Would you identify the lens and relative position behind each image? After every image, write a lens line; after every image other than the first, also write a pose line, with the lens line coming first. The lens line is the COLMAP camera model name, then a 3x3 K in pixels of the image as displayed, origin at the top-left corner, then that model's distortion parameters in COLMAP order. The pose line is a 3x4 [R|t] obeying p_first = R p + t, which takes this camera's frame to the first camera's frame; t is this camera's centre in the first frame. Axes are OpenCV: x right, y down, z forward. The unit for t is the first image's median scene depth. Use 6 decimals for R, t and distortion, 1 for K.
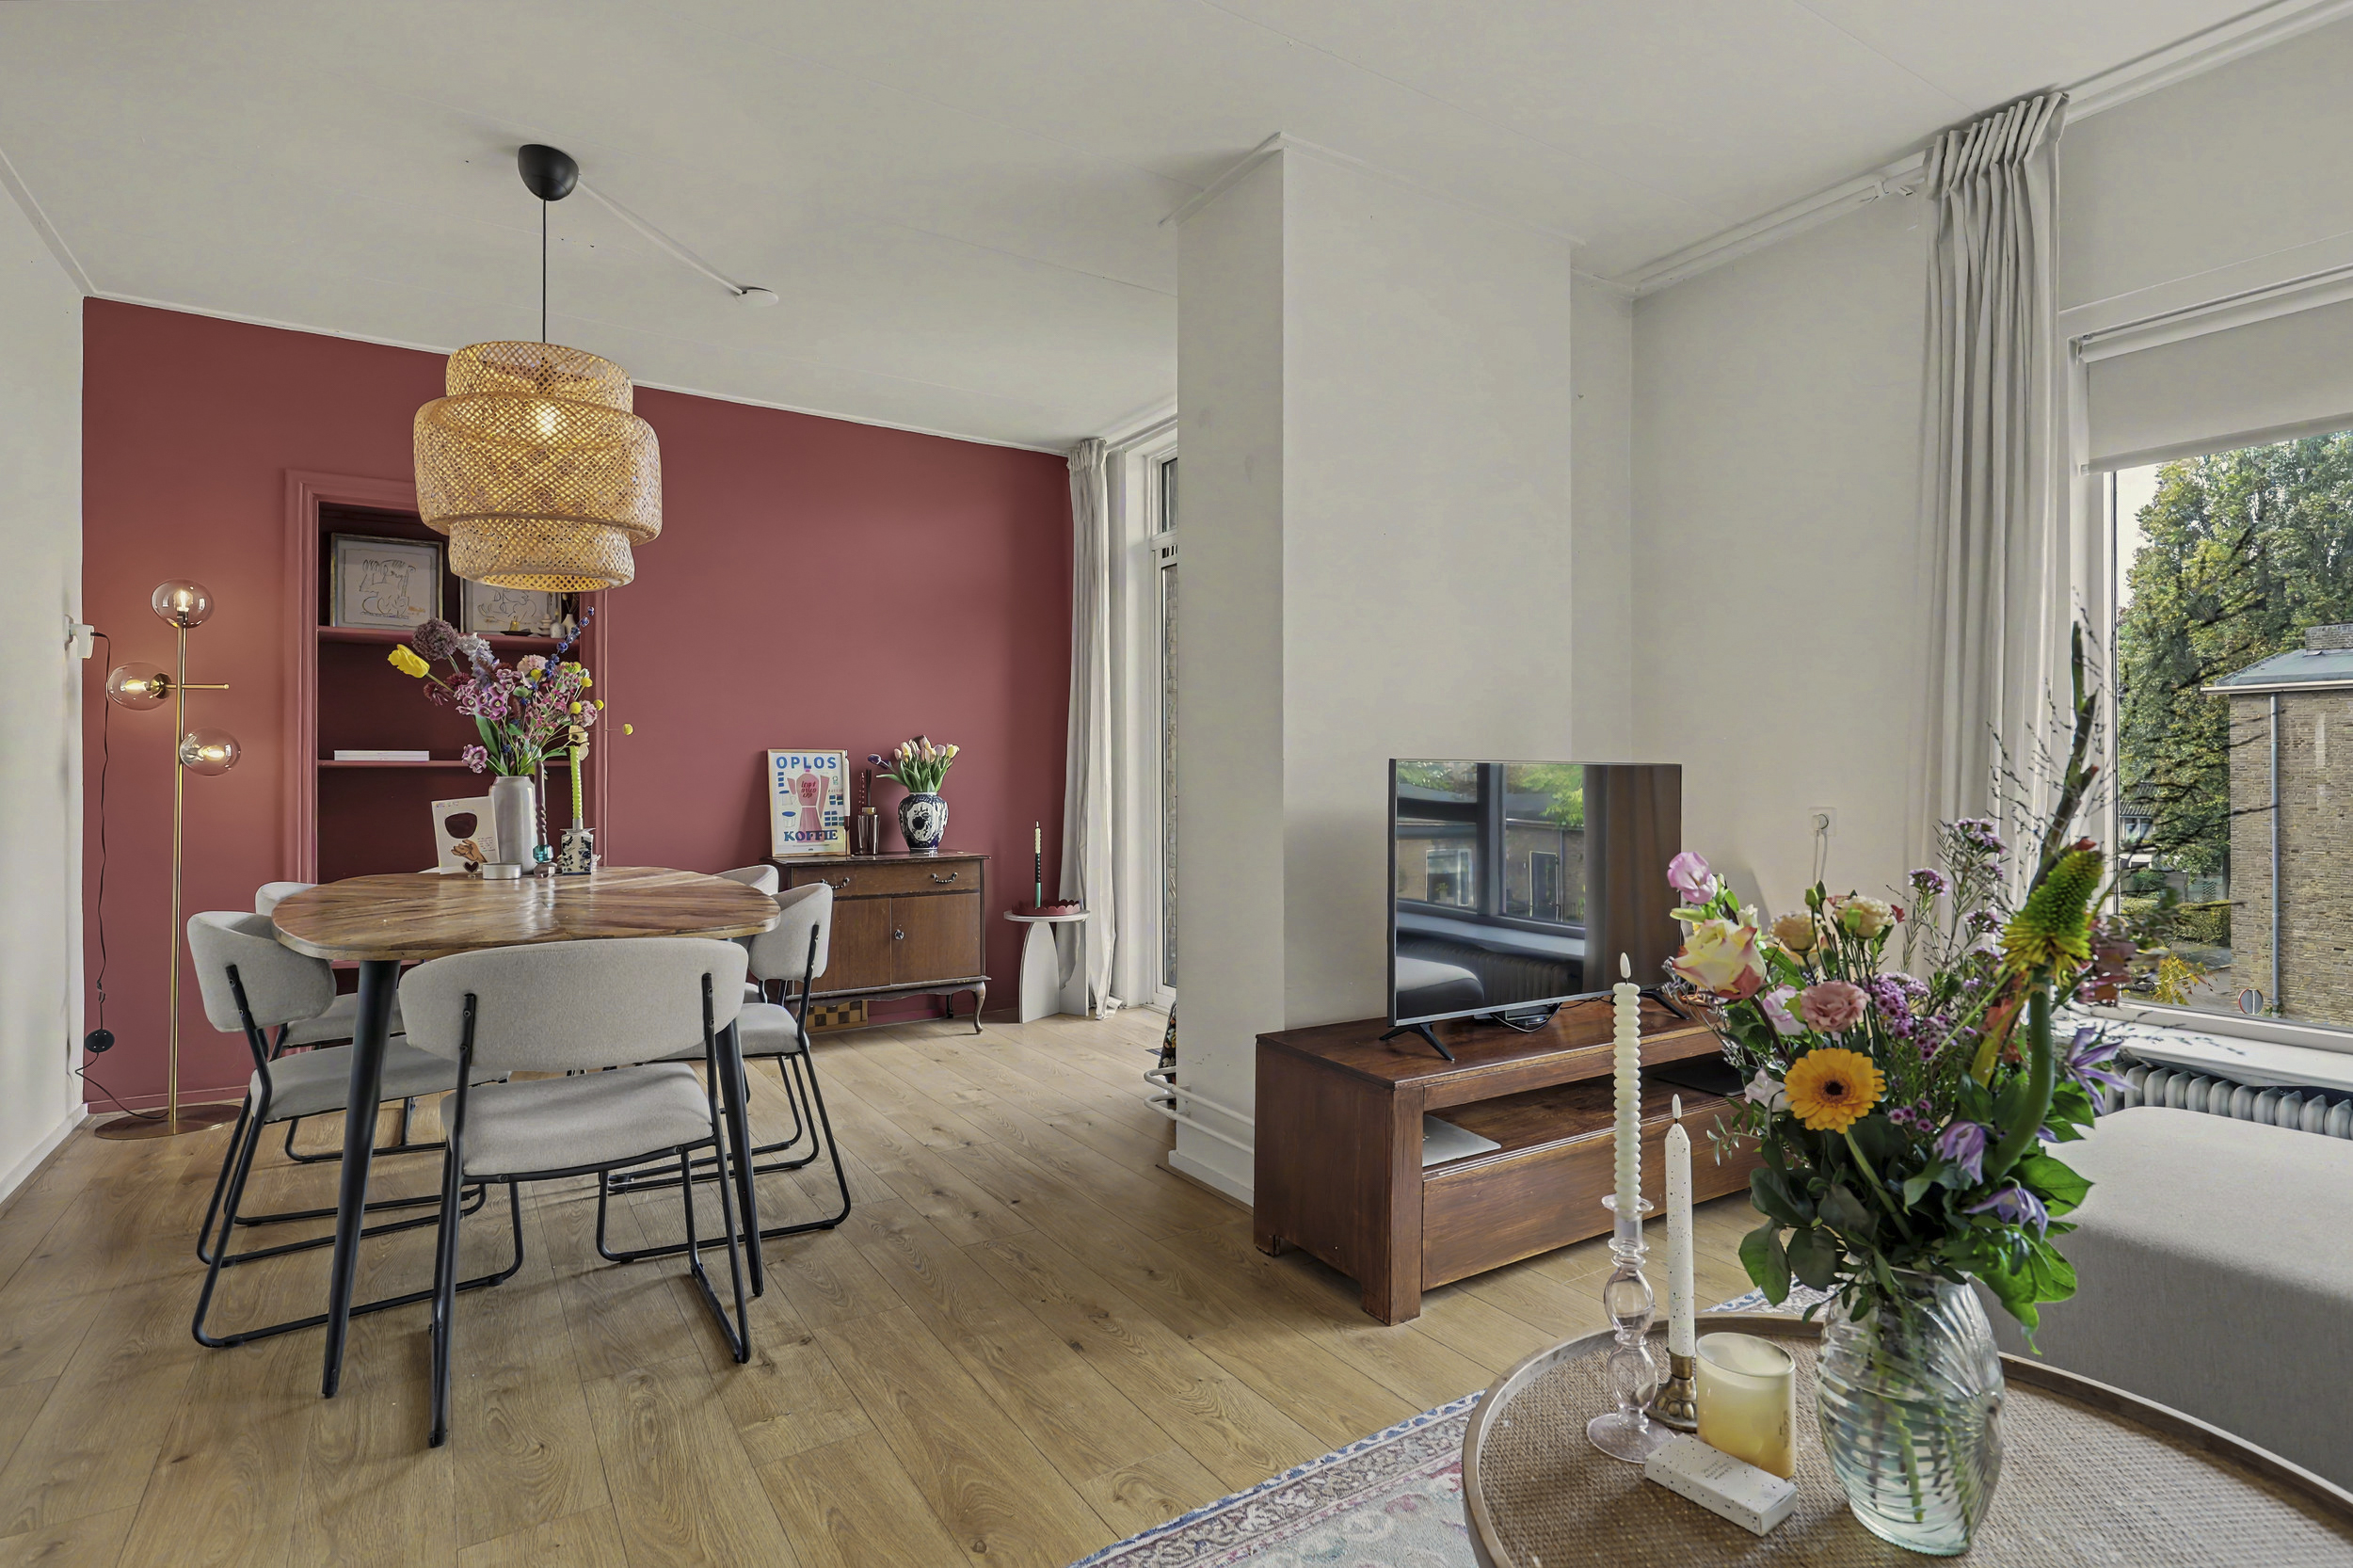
lens RADIAL K [[1160.3, 0, 1169.7], [0, 1160.3, 765.1], [0, 0, 1]] dist [-0.003083, -0.000180]
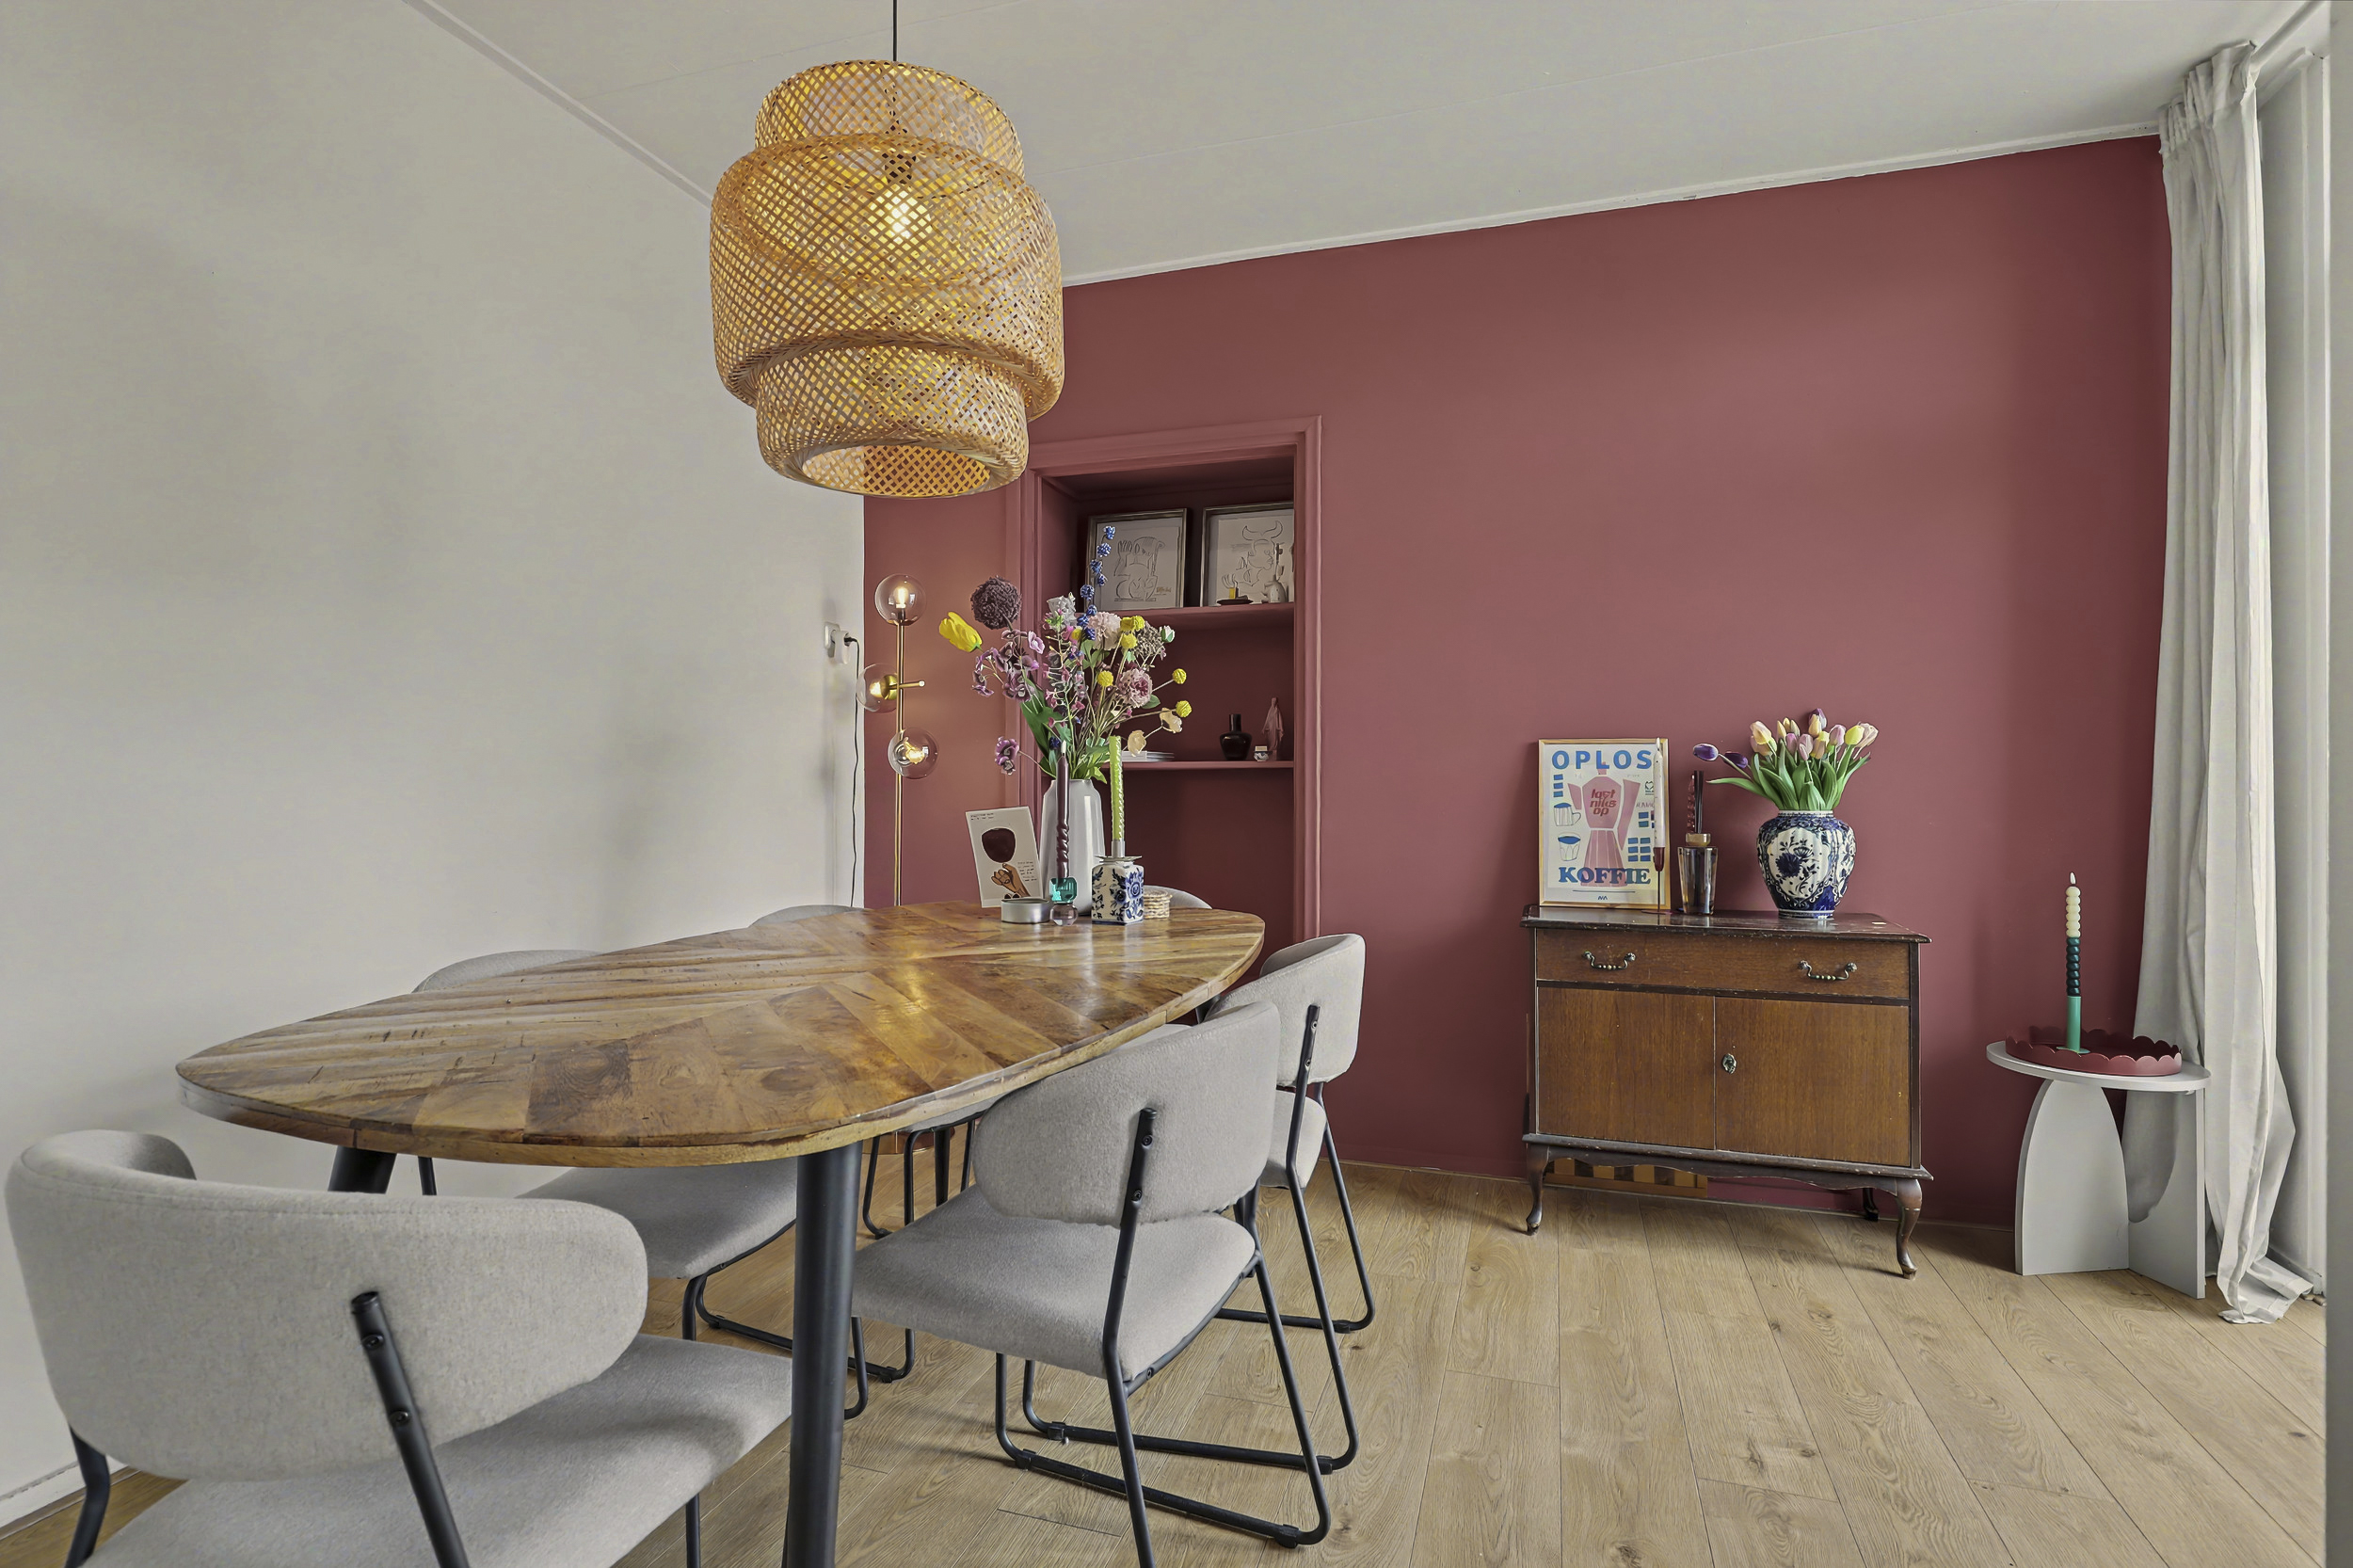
lens RADIAL K [[1160.3, 0, 1169.8], [0, 1160.3, 778.0], [0, 0, 1]] dist [-0.003083, -0.000180]
pose [[0.635428, -0.000021, -0.772160, 0.033484], [0.004446, 0.999984, 0.003631, 0.005668], [0.772148, -0.005741, 0.635417, 0.528576]]
